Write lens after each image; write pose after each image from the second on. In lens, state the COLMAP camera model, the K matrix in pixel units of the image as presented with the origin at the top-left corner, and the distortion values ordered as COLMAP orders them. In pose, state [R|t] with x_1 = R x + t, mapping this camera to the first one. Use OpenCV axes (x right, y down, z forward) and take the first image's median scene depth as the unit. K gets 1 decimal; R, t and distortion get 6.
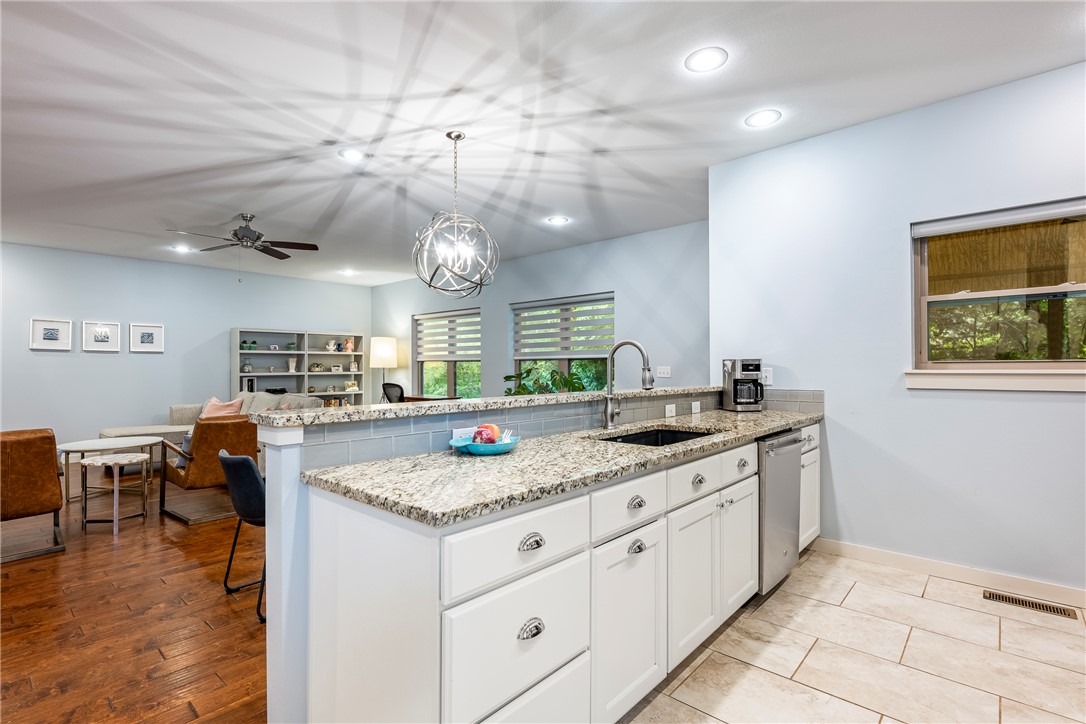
lens RADIAL K [[510.8, 0, 539.0], [0, 510.8, 367.6], [0, 0, 1]] dist [0.002890, -0.001295]
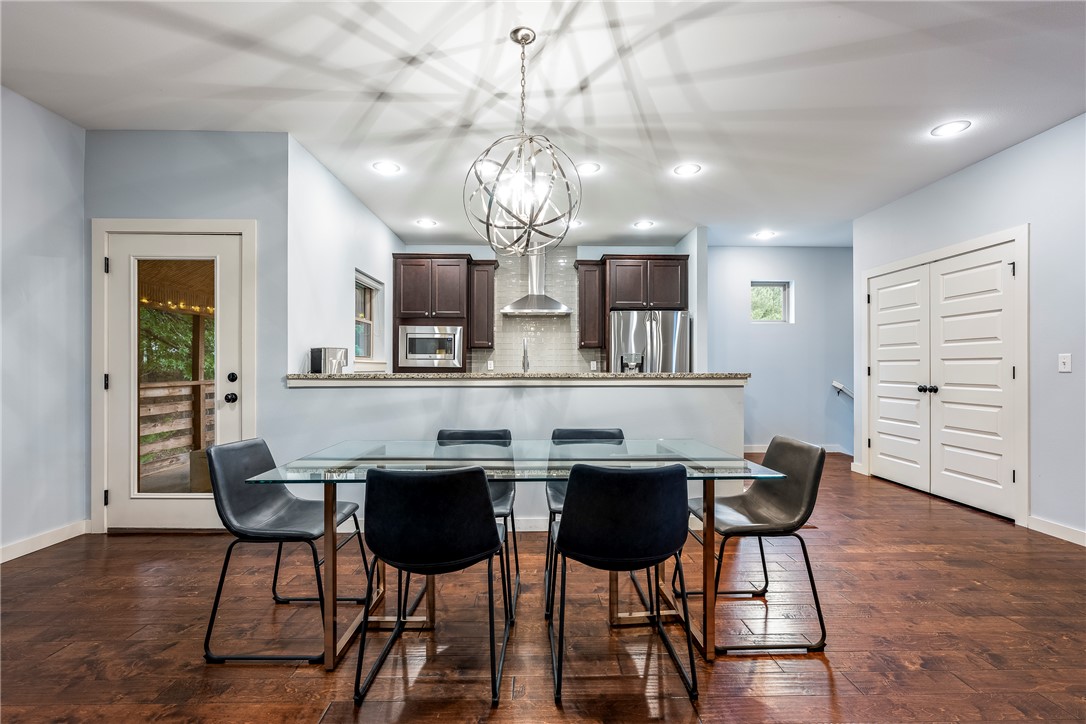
lens RADIAL K [[493.6, 0, 539.2], [0, 493.6, 367.4], [0, 0, 1]] dist [0.003270, -0.000515]
pose [[-0.683926, 0.002863, 0.729546, -0.789810], [0.001409, 0.999996, -0.002603, 0.032565], [-0.729550, -0.000753, -0.683927, 1.657330]]
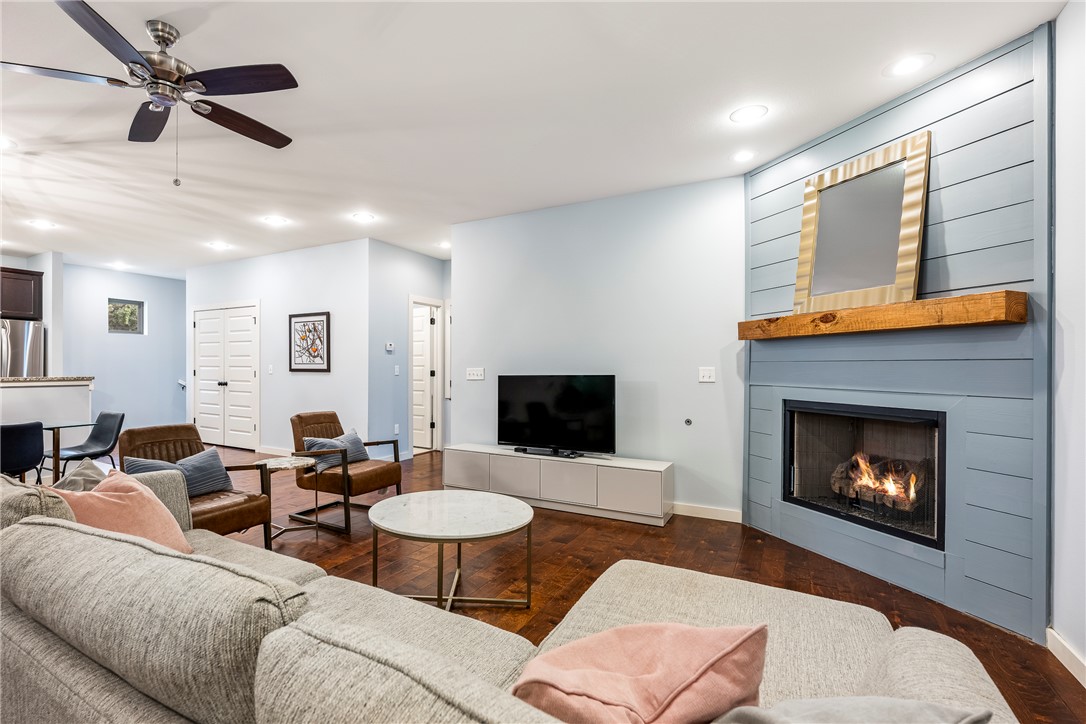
lens RADIAL K [[524.0, 0, 498.5], [0, 524.0, 363.5], [0, 0, 1]] dist [0.000527, 0.000466]
pose [[-0.980983, -0.000915, -0.194091, -1.341344], [-0.000181, 0.999993, -0.003801, 0.003320], [0.194093, -0.003693, -0.980976, 2.629983]]
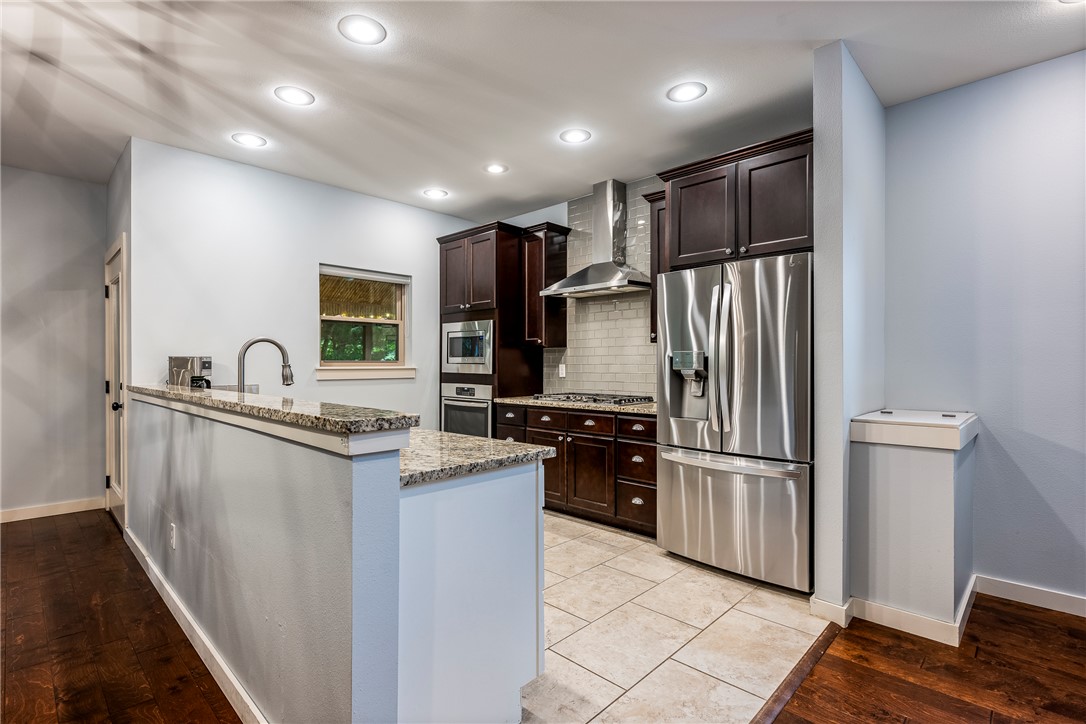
lens RADIAL K [[510.8, 0, 540.4], [0, 510.8, 362.0], [0, 0, 1]] dist [0.002890, -0.001295]
pose [[0.035210, 0.007789, 0.999350, -0.675641], [0.001367, 0.999968, -0.007842, 0.003250], [-0.999379, 0.001643, 0.035198, 0.349548]]
